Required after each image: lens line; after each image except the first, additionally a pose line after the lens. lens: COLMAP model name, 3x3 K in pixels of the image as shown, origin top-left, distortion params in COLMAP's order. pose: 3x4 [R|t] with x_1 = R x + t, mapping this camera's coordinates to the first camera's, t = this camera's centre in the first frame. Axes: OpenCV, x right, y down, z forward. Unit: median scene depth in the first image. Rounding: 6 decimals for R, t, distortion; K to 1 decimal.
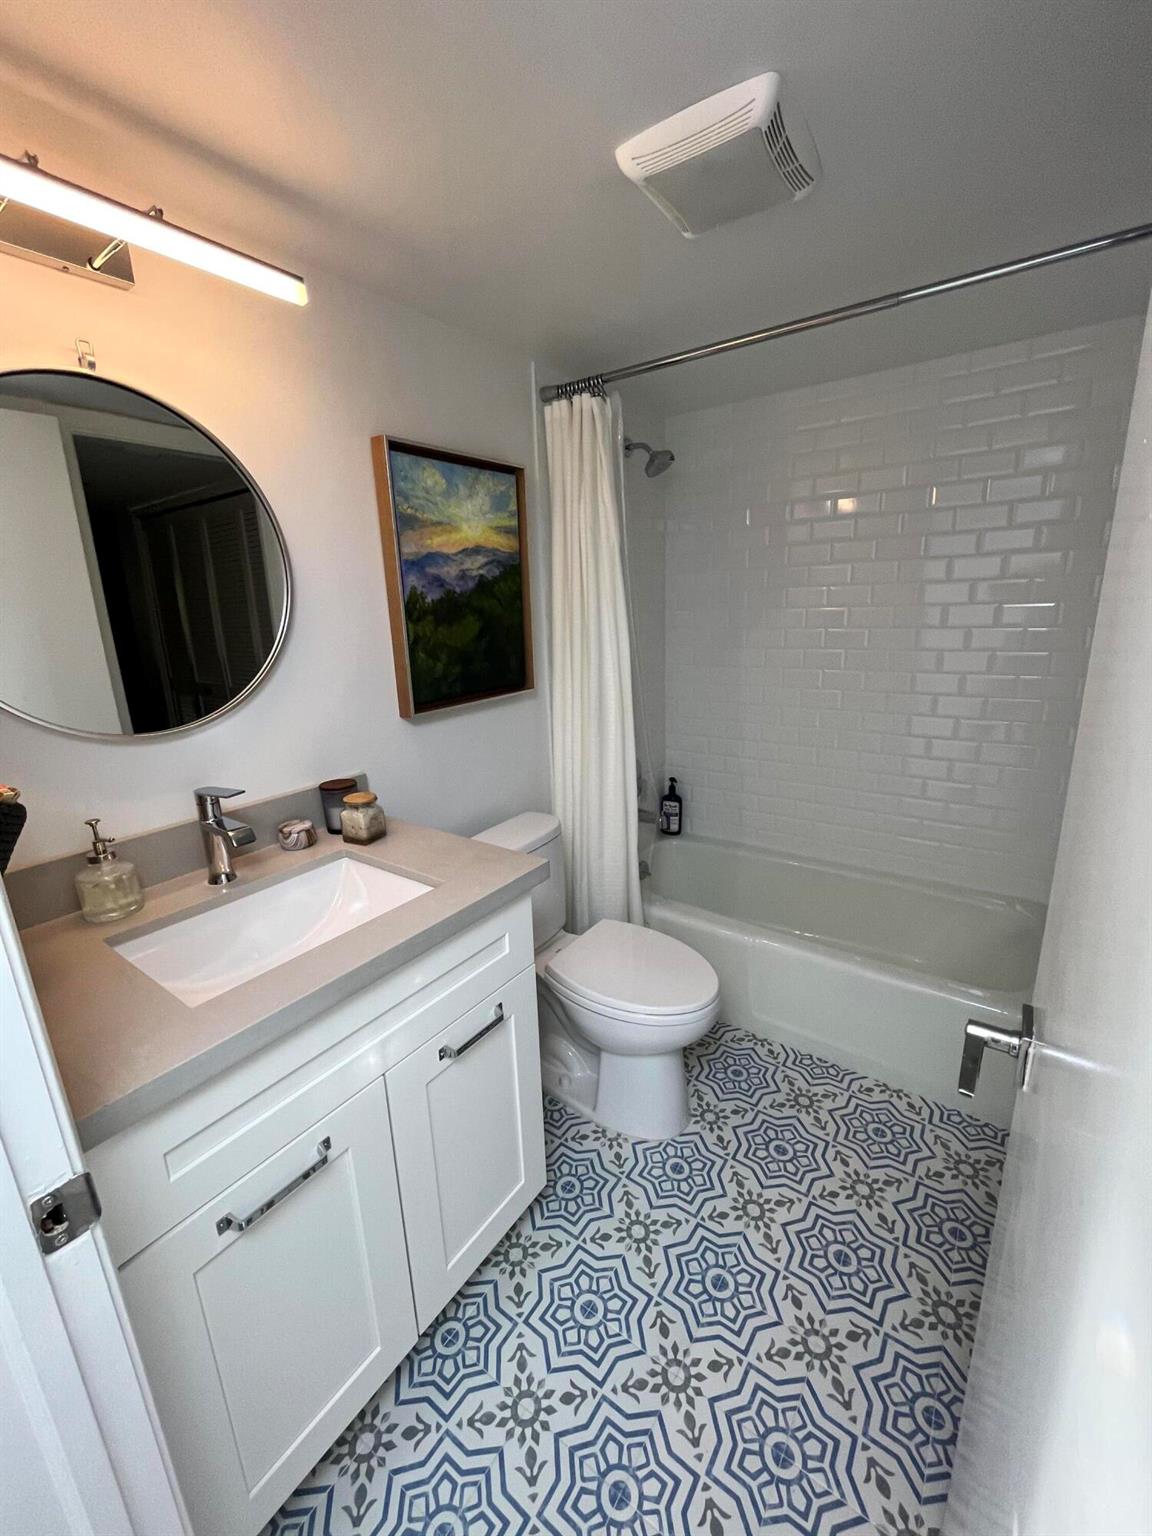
lens RADIAL K [[621.4, 0, 572.8], [0, 621.4, 768.1], [0, 0, 1]] dist [-0.001373, -0.000066]
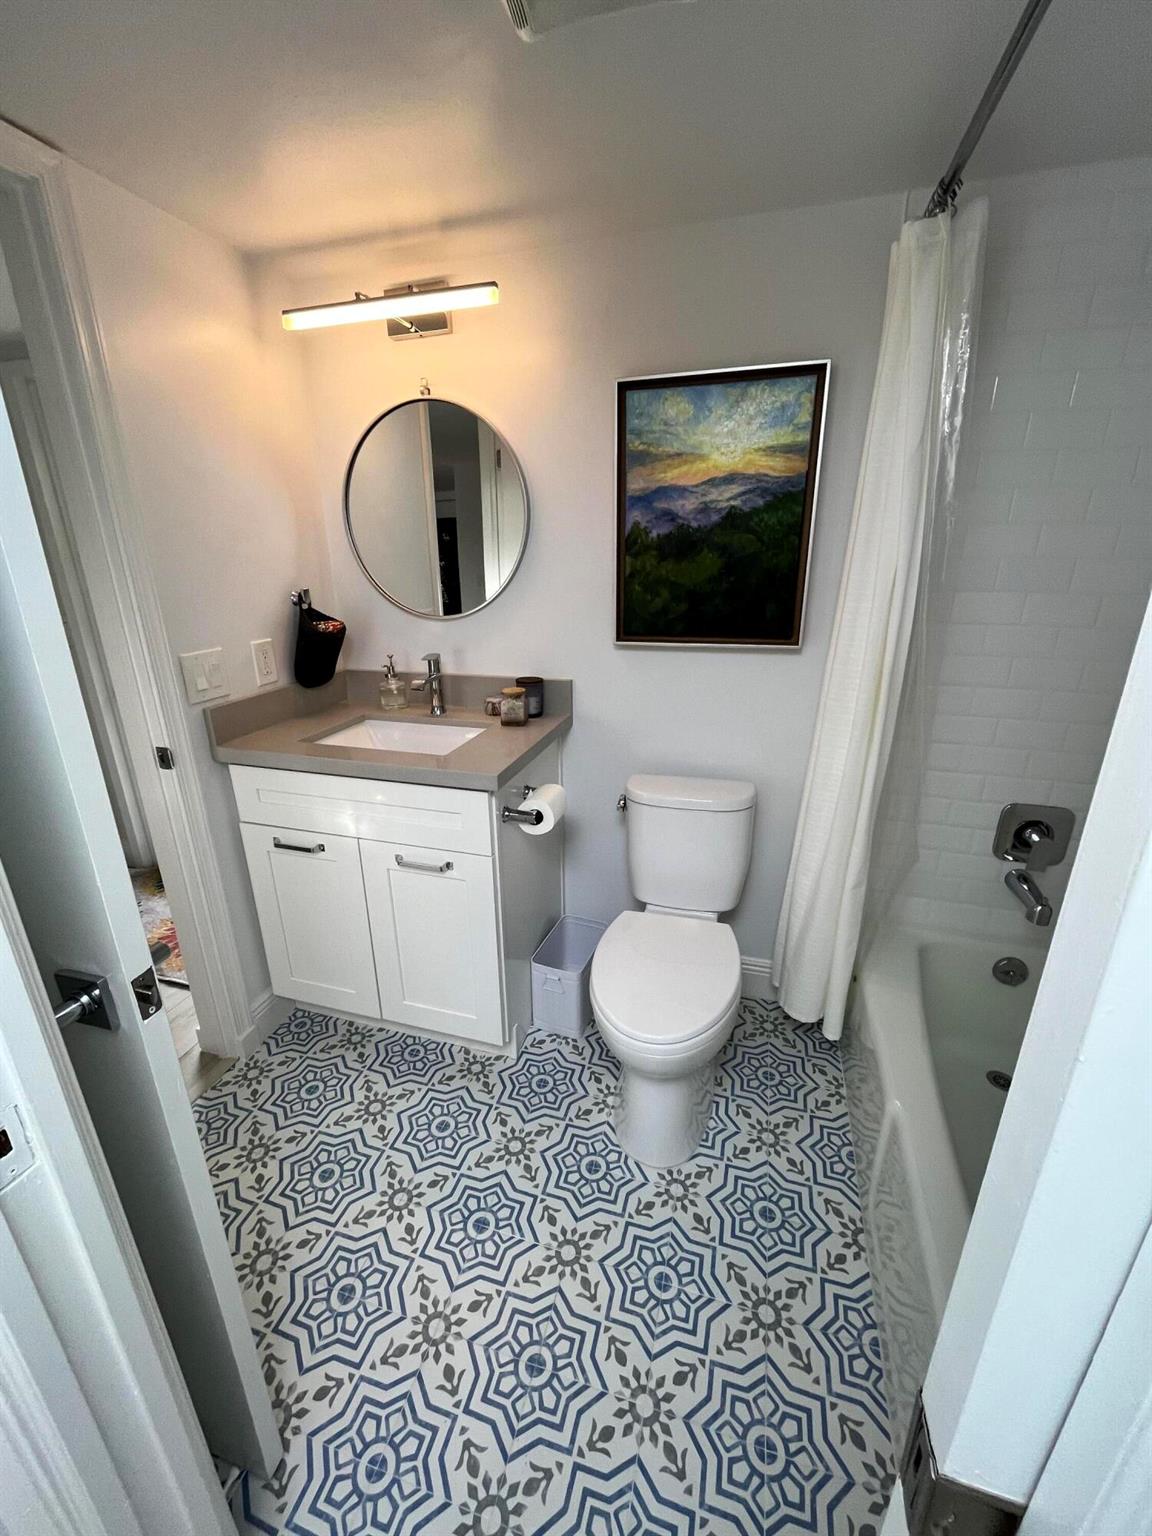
lens RADIAL K [[621.4, 0, 574.2], [0, 621.4, 768.3], [0, 0, 1]] dist [-0.001373, -0.000066]
pose [[0.329161, 0.340702, -0.880667, 0.773883], [-0.246297, 0.931333, 0.268246, -0.155345], [0.911587, 0.128609, 0.390473, 0.532068]]
